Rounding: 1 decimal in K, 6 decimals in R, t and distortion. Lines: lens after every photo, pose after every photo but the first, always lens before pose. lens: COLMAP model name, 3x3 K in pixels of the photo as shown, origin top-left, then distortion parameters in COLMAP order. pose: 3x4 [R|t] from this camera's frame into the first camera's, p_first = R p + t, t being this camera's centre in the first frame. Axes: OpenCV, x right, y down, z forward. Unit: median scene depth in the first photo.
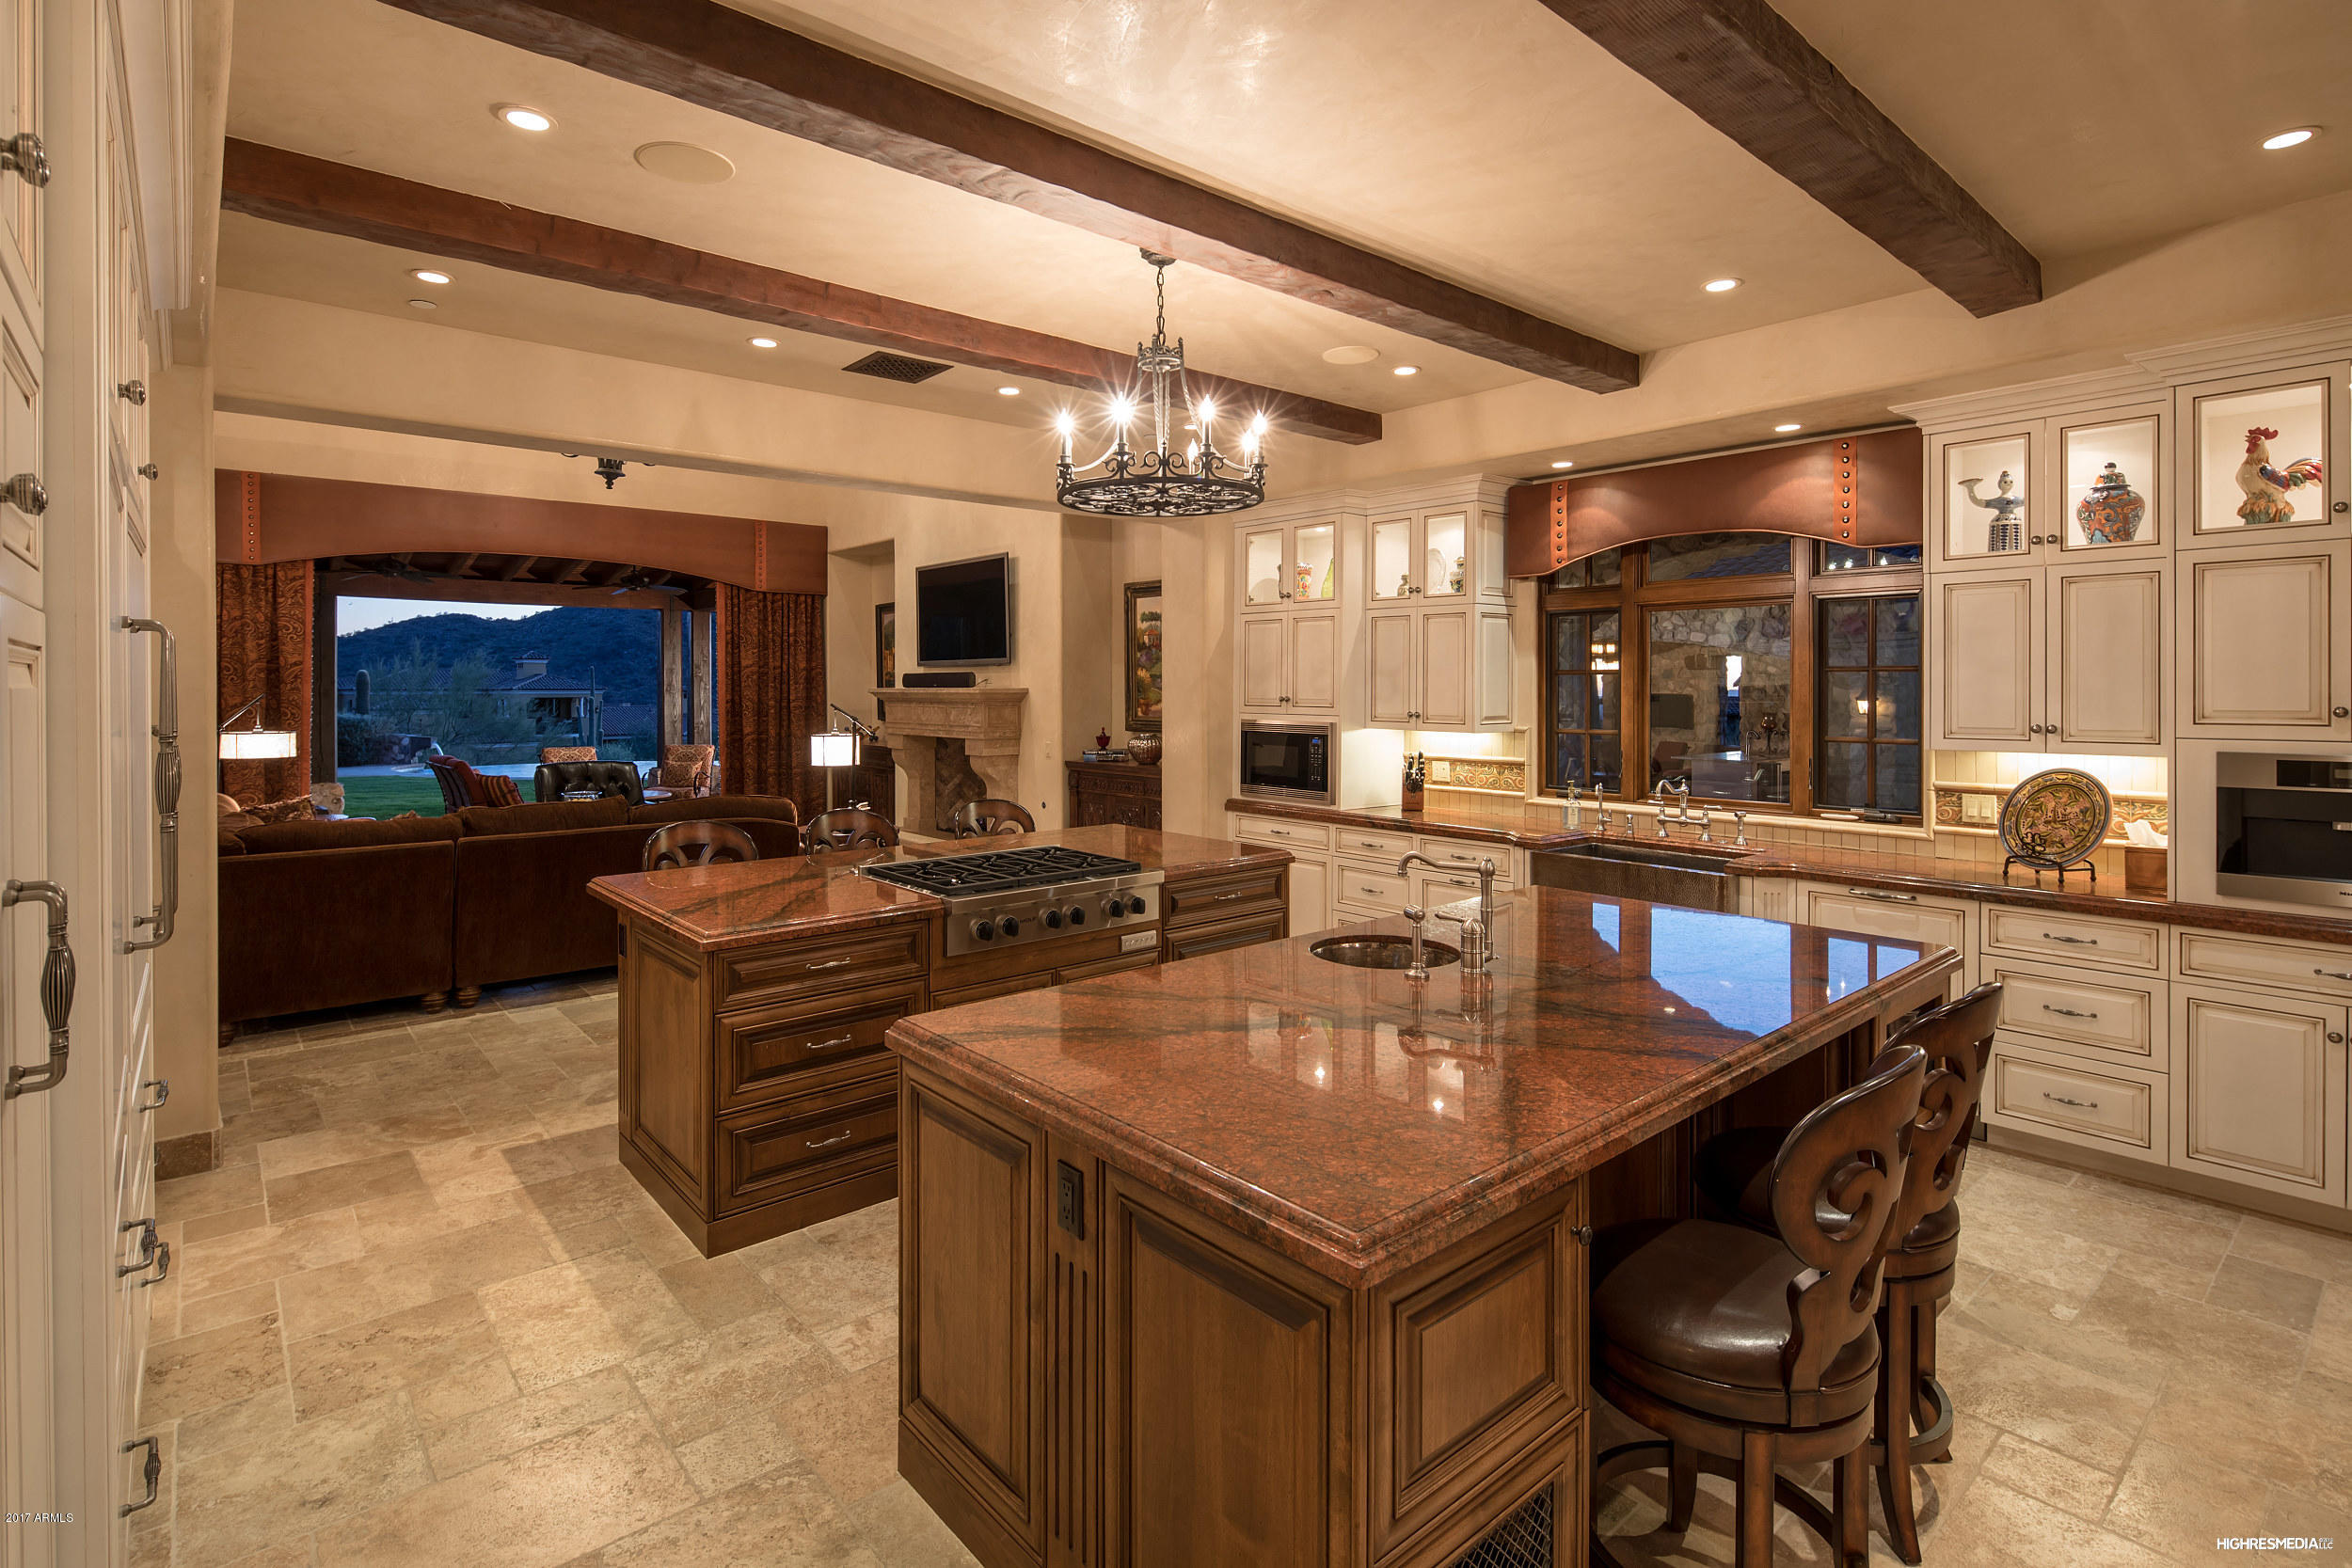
lens RADIAL K [[1142.8, 0, 1201.0], [0, 1142.8, 692.3], [0, 0, 1]] dist [-0.000006, 0.000063]
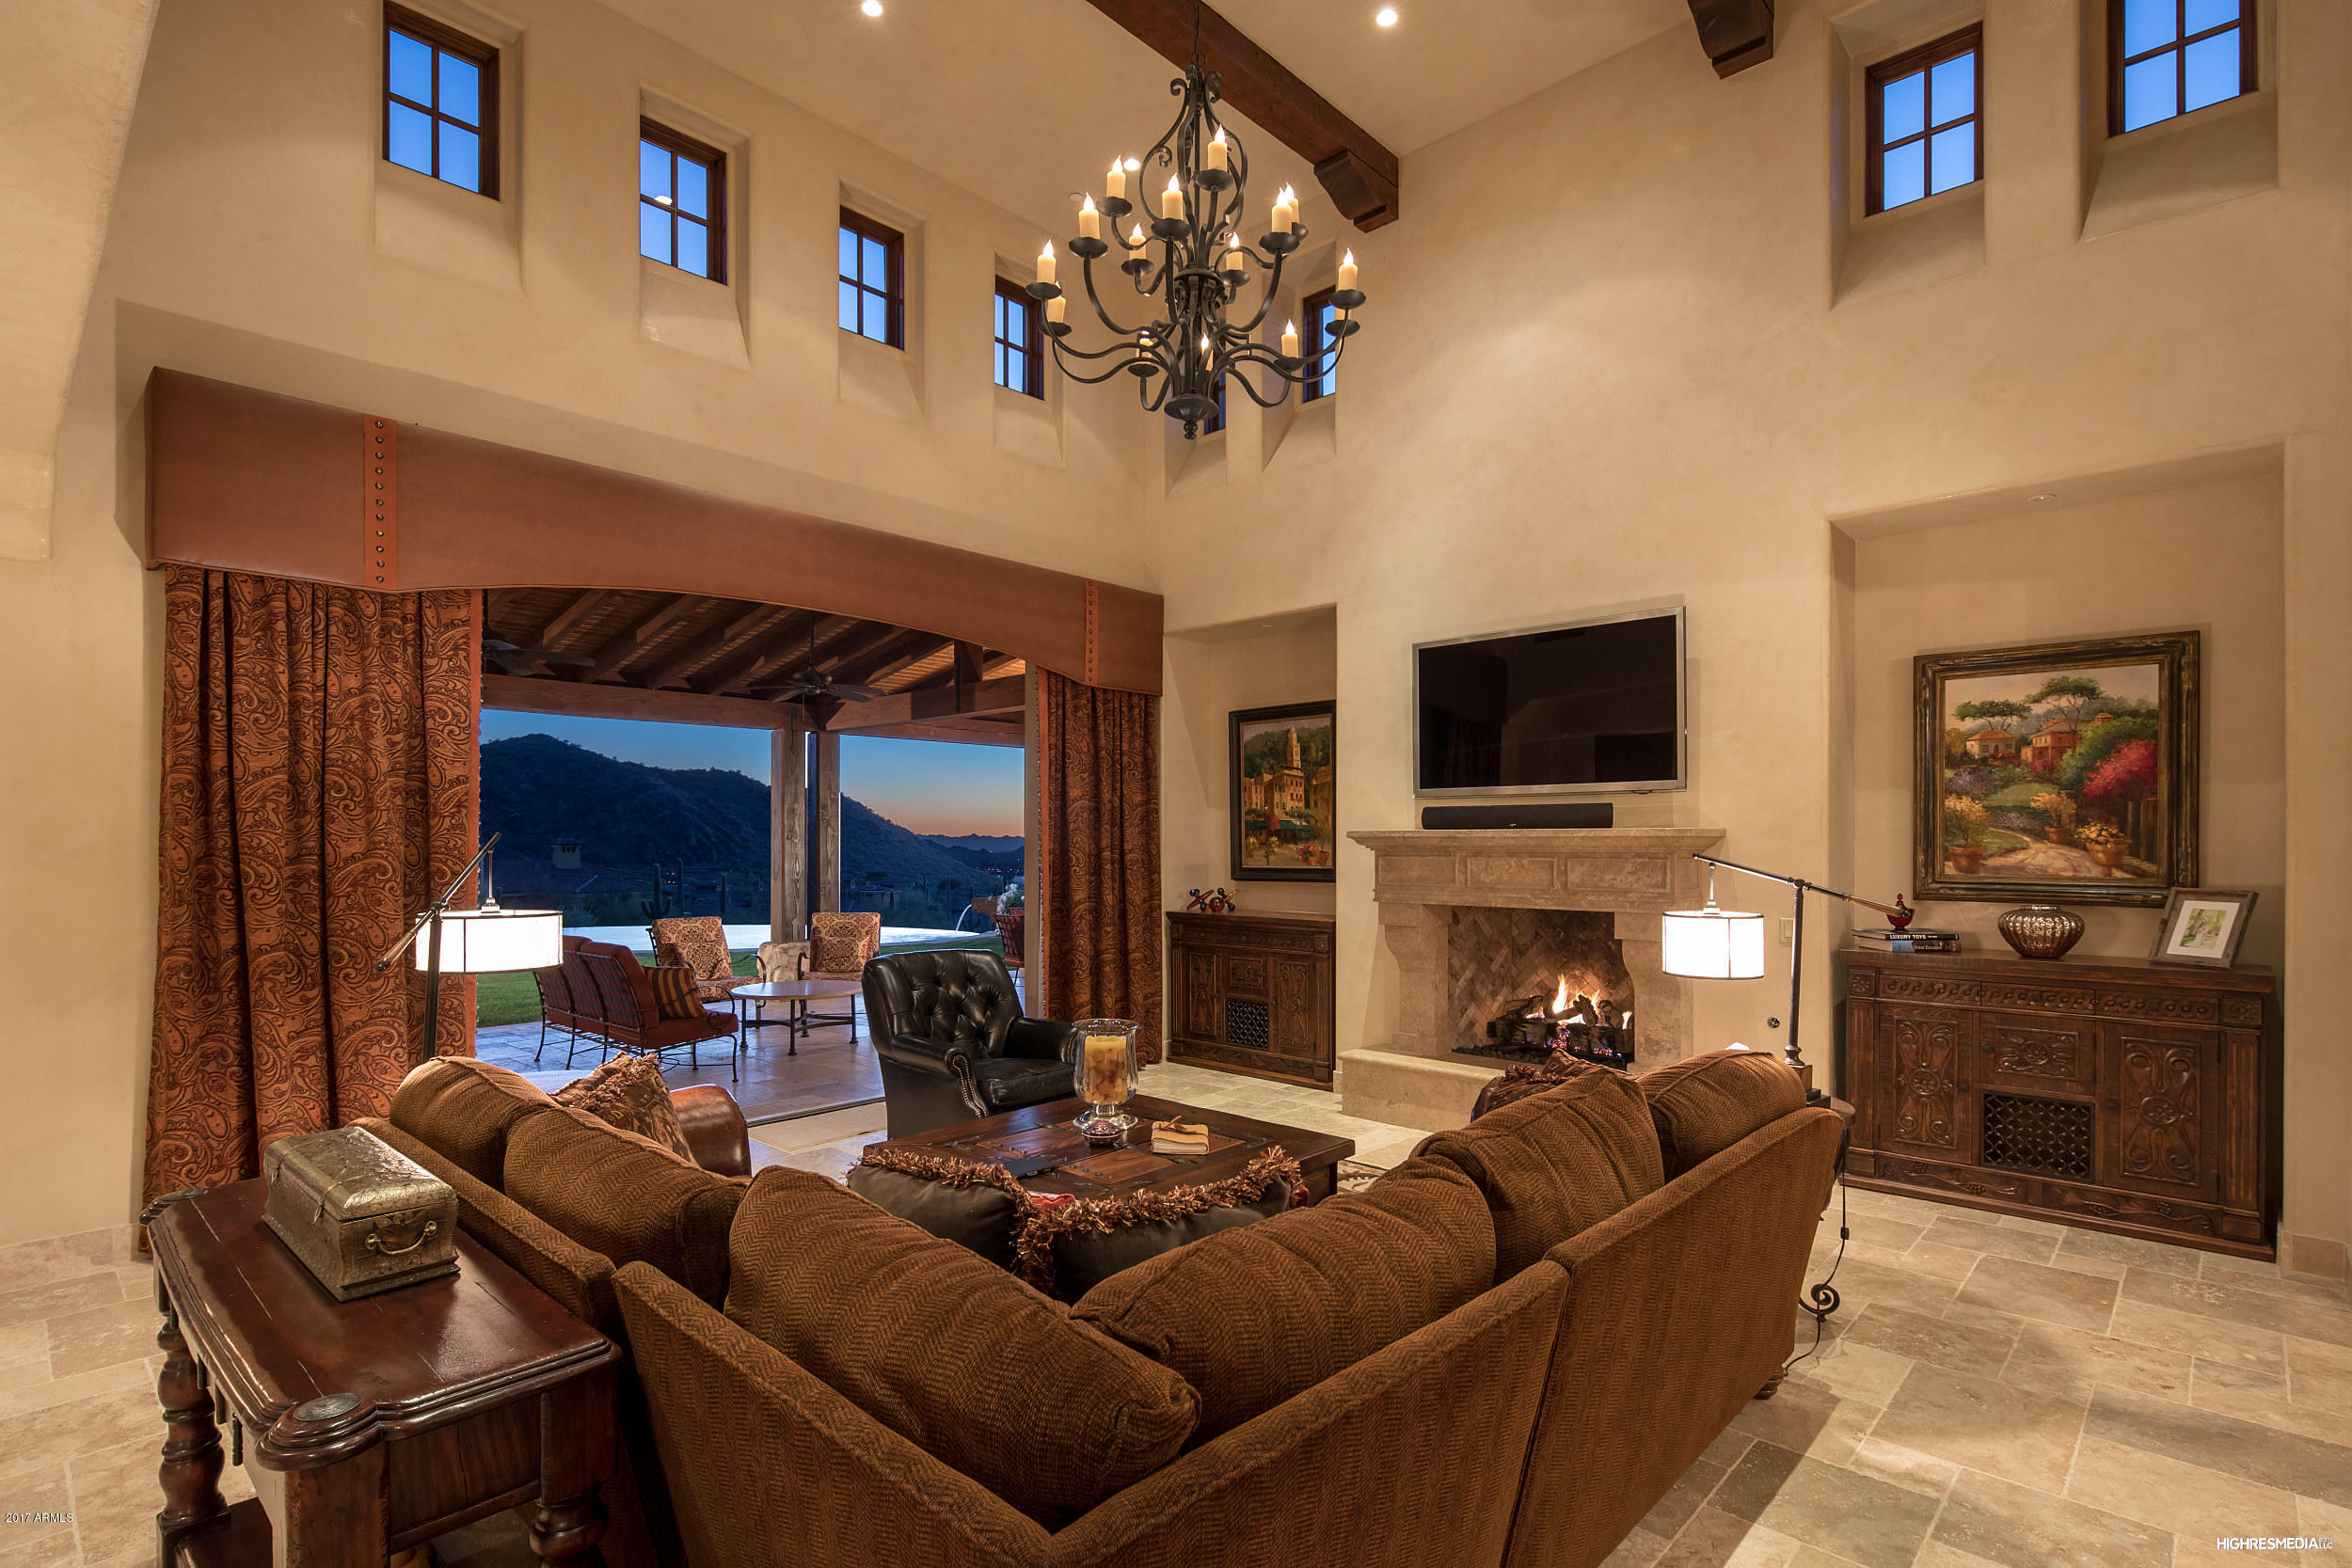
lens RADIAL K [[1142.8, 0, 1174.6], [0, 1142.8, 840.2], [0, 0, 1]] dist [-0.000006, 0.000063]
pose [[0.994763, 0.001678, 0.102190, -0.475474], [-0.001074, 0.999982, -0.005964, 0.005737], [-0.102199, 0.005823, 0.994747, 0.399037]]
